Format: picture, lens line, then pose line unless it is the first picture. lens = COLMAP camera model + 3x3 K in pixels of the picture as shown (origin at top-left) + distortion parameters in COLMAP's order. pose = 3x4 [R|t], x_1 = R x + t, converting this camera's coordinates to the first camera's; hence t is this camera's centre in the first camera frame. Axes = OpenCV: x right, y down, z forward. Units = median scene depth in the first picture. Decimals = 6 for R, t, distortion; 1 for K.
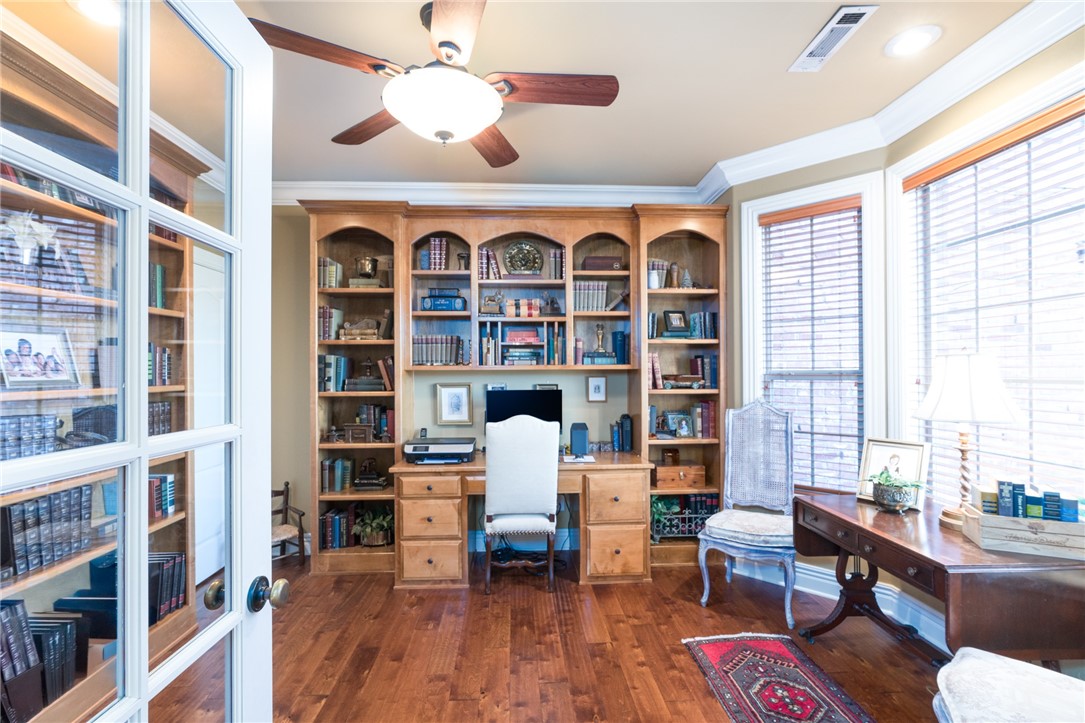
lens RADIAL K [[510.9, 0, 540.4], [0, 510.9, 364.2], [0, 0, 1]] dist [-0.000402, 0.000105]
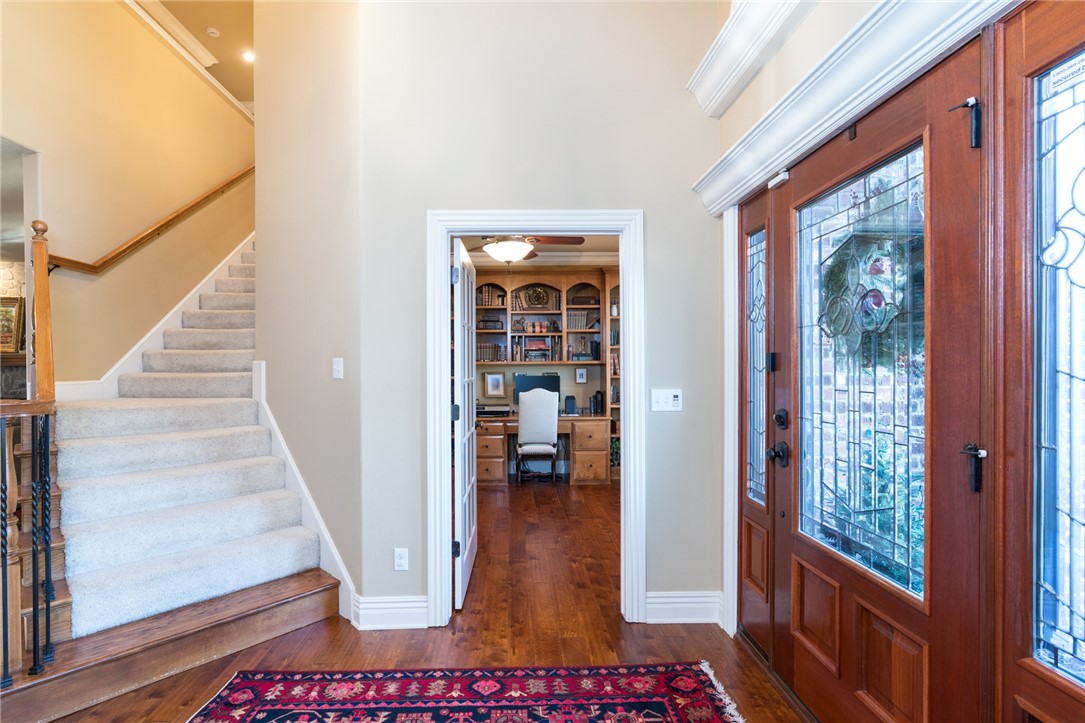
lens RADIAL K [[510.9, 0, 542.1], [0, 510.9, 361.8], [0, 0, 1]] dist [-0.000402, 0.000105]
pose [[0.999973, -0.000719, 0.007369, -0.029295], [0.000663, 0.999970, 0.007688, -0.008973], [-0.007374, -0.007682, 0.999943, -0.692914]]
